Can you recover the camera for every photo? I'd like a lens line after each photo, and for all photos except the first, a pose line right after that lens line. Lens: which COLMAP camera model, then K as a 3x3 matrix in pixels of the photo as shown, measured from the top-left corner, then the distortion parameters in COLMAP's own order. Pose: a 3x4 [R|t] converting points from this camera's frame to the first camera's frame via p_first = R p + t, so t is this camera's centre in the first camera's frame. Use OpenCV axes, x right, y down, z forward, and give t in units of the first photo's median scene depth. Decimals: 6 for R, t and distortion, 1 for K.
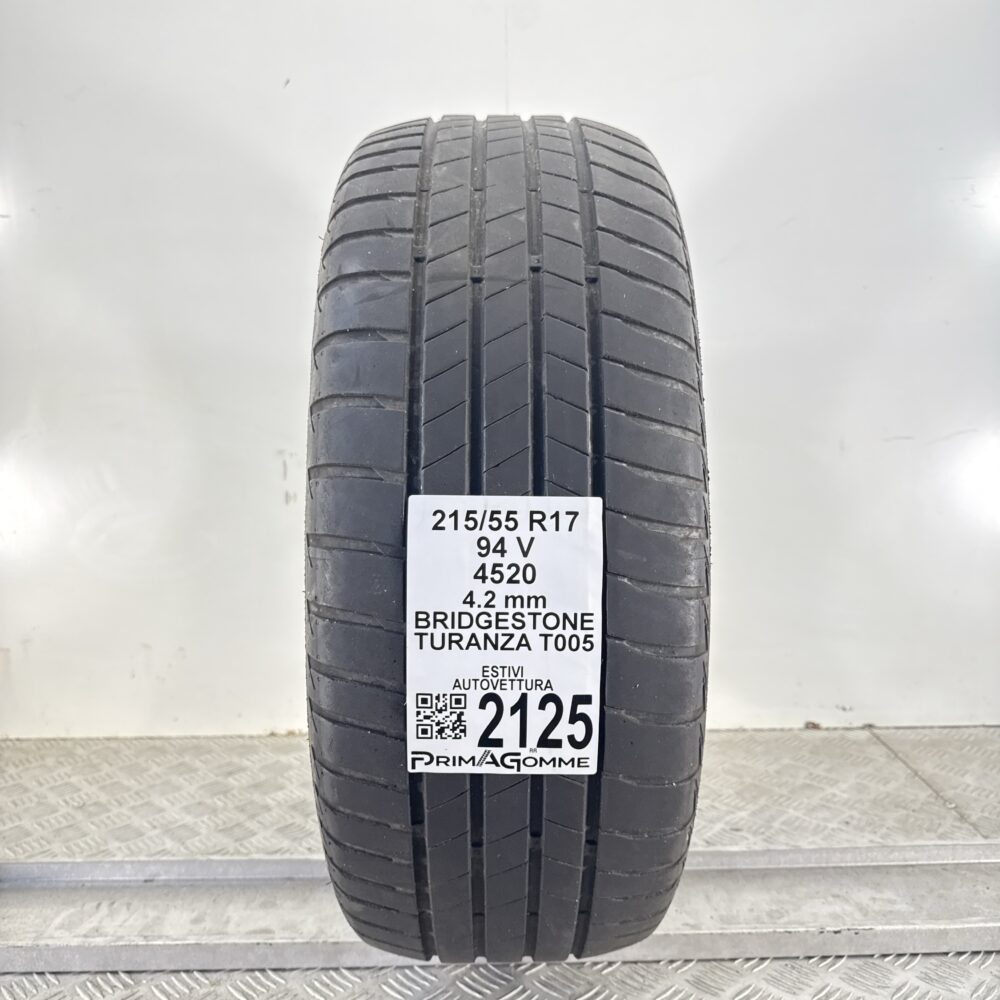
lens RADIAL K [[935.6, 0, 504.7], [0, 935.6, 508.5], [0, 0, 1]] dist [0.017573, 0.000000]
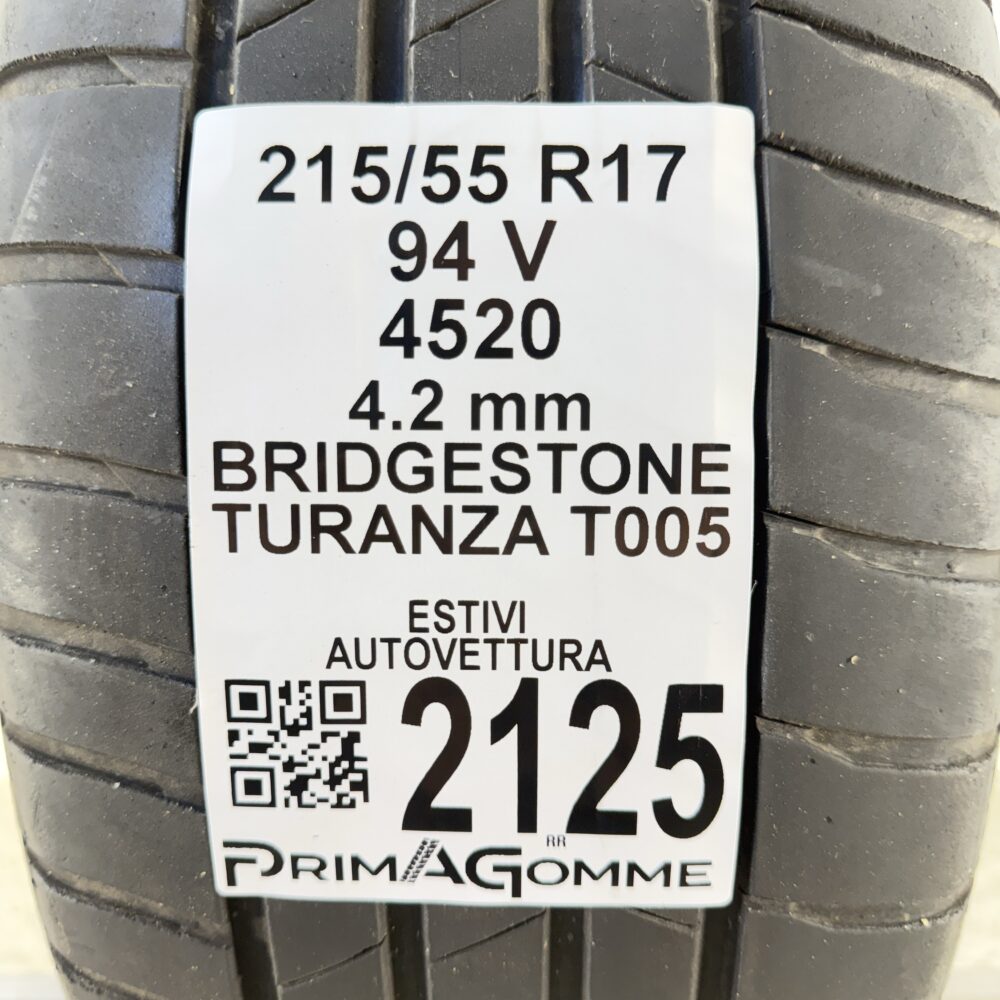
lens RADIAL K [[935.6, 0, 495.6], [0, 935.6, 489.6], [0, 0, 1]] dist [0.017573, 0.000000]
pose [[0.999345, -0.005265, -0.035811, 0.021327], [0.004199, 0.999548, -0.029759, 0.137415], [0.035952, 0.029589, 0.998915, 0.650695]]
